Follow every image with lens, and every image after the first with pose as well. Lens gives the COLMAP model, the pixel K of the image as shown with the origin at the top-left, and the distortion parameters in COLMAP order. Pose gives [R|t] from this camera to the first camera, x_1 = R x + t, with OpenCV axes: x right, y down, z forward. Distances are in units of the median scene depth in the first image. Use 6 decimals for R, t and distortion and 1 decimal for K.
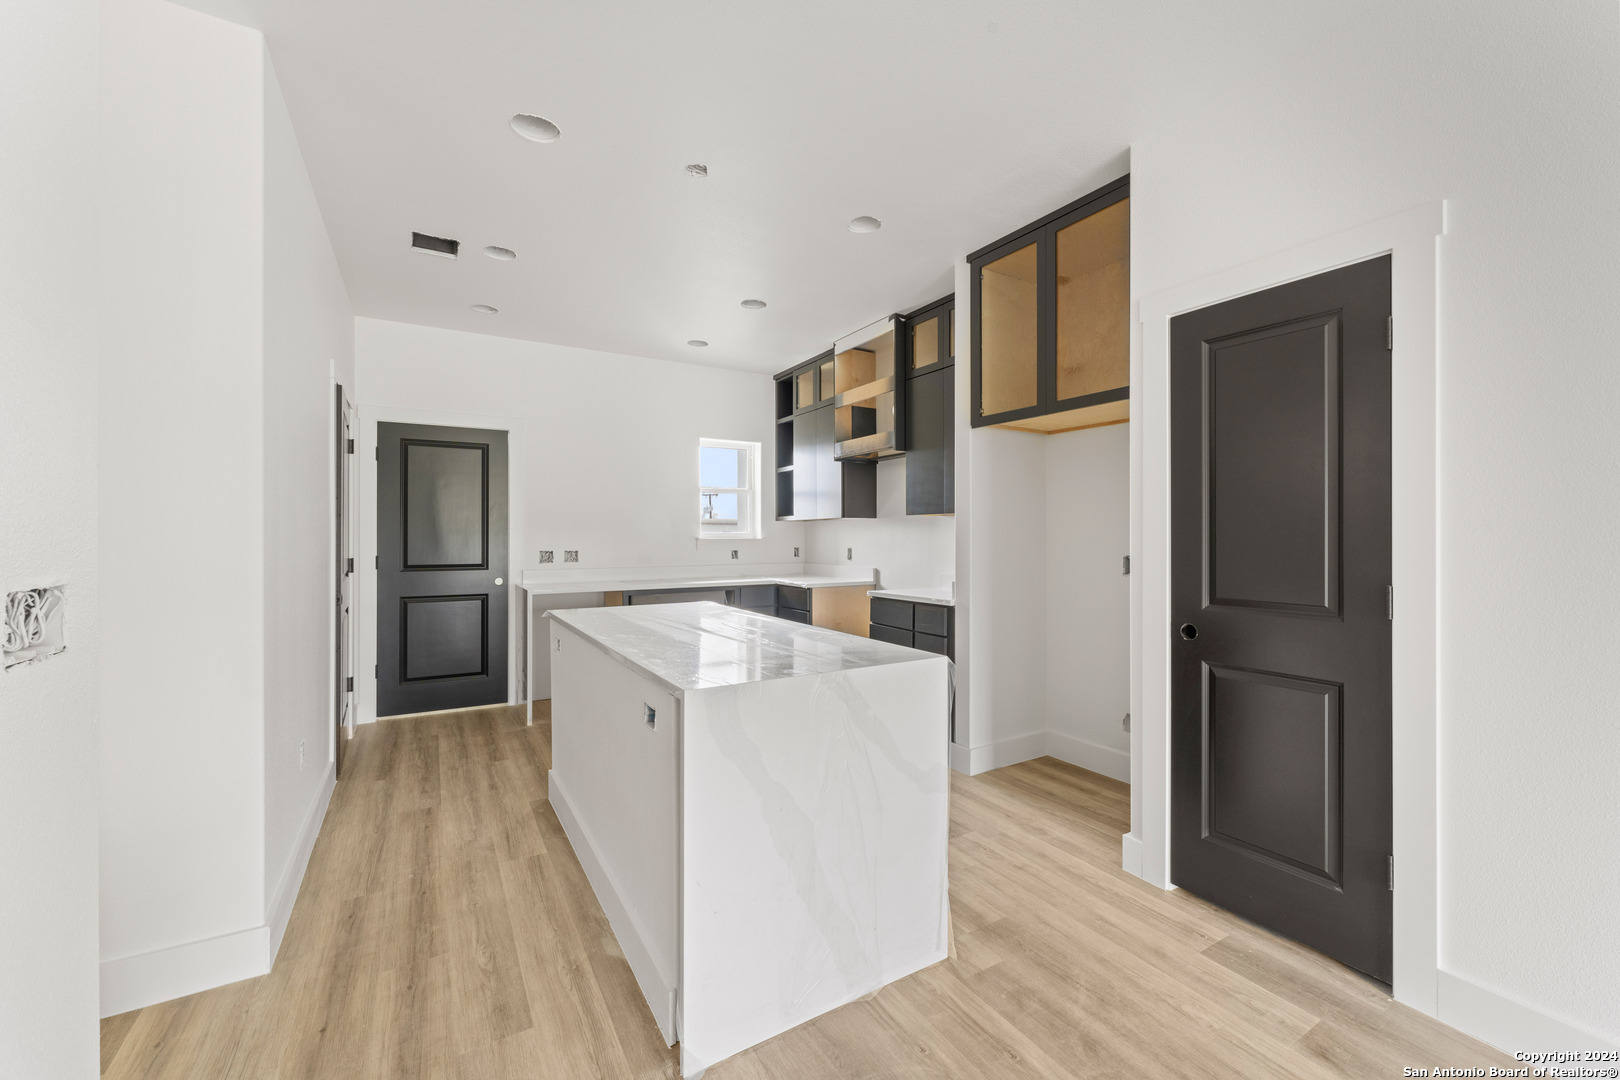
lens RADIAL K [[642.8, 0, 808.1], [0, 642.8, 531.8], [0, 0, 1]] dist [-0.002055, 0.000449]
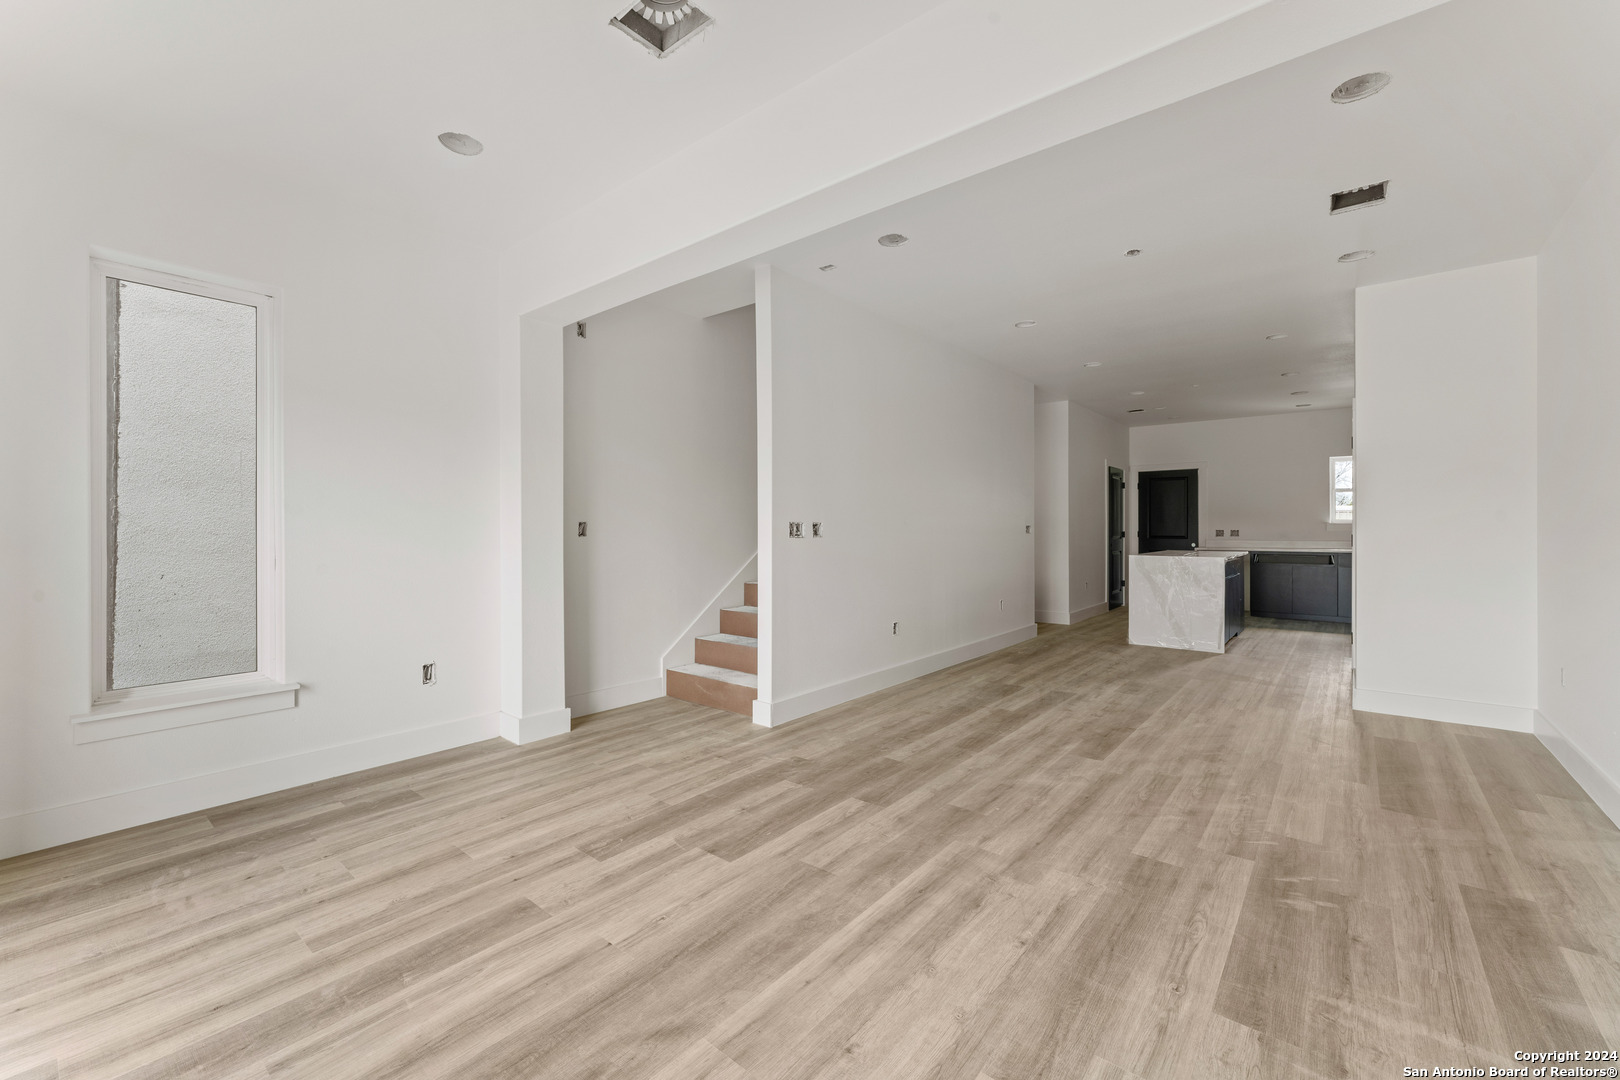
lens RADIAL K [[642.8, 0, 812.8], [0, 642.8, 529.4], [0, 0, 1]] dist [-0.002055, 0.000449]
pose [[0.331470, 0.002807, -0.943462, 1.082141], [0.006377, 0.999966, 0.005216, 0.011531], [0.943444, -0.007746, 0.331441, -0.831726]]
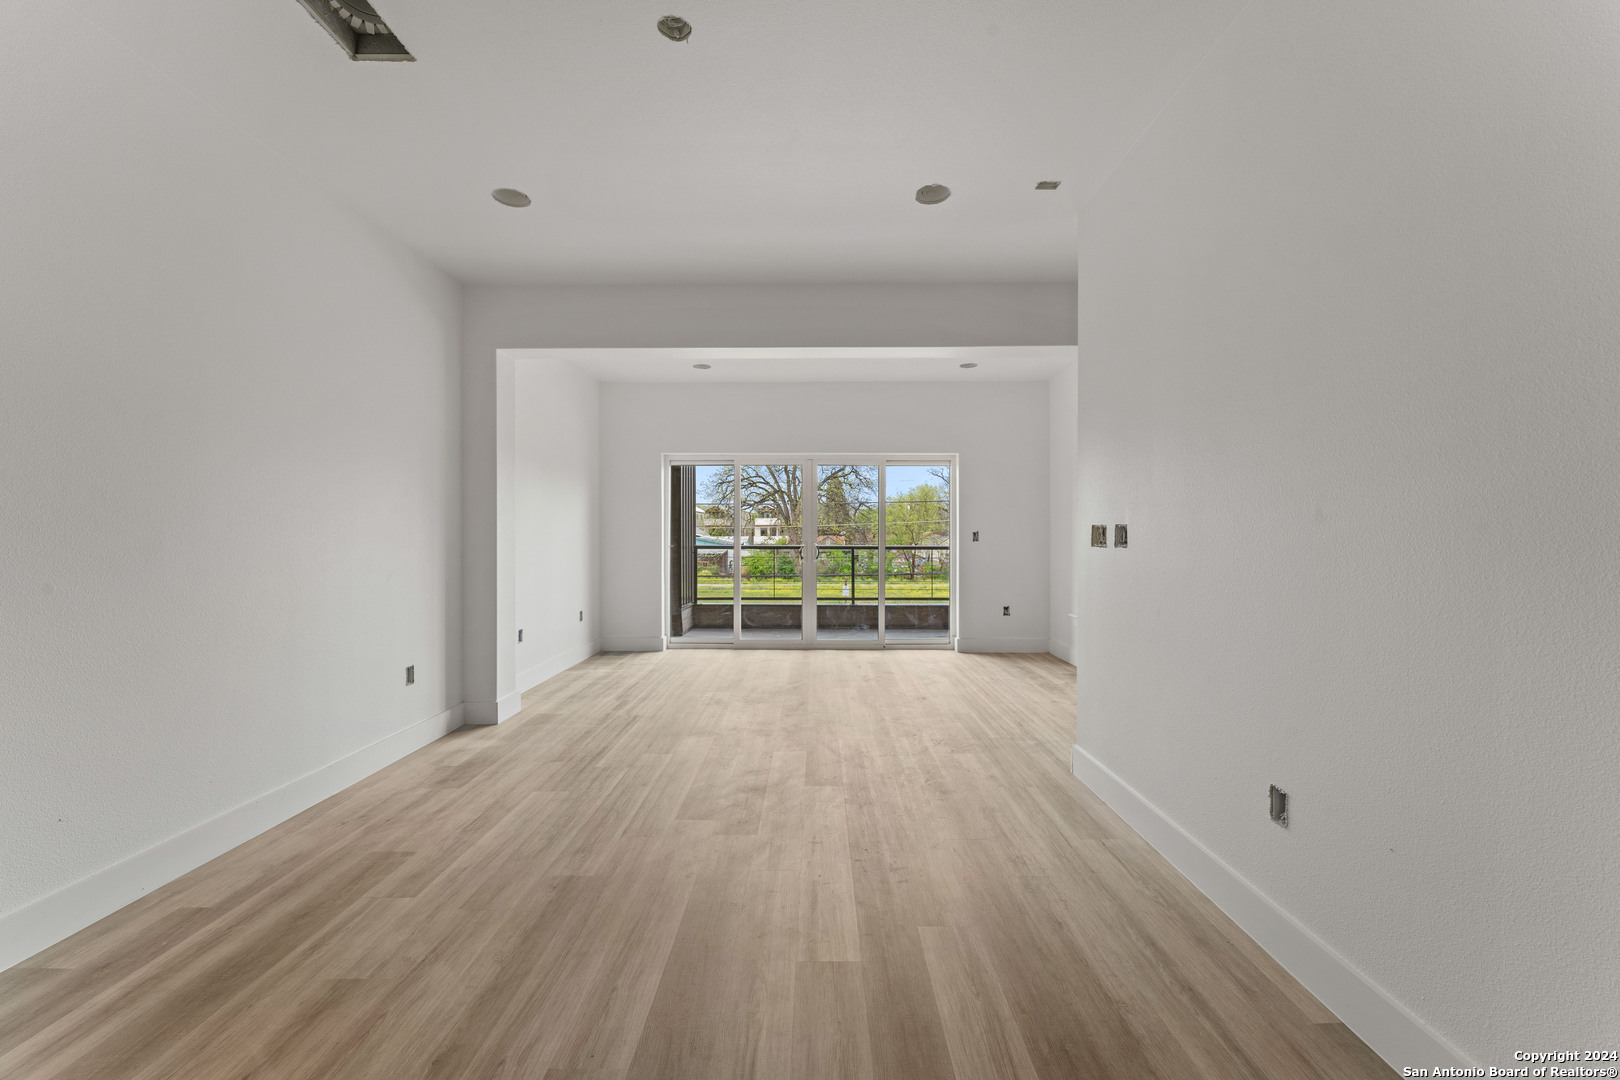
lens RADIAL K [[642.8, 0, 813.8], [0, 642.8, 544.7], [0, 0, 1]] dist [-0.002055, 0.000449]
pose [[-0.858058, -0.003729, 0.513539, 0.141837], [-0.002249, 0.999991, 0.003503, 0.023689], [-0.513547, 0.001851, -0.858059, 0.153142]]
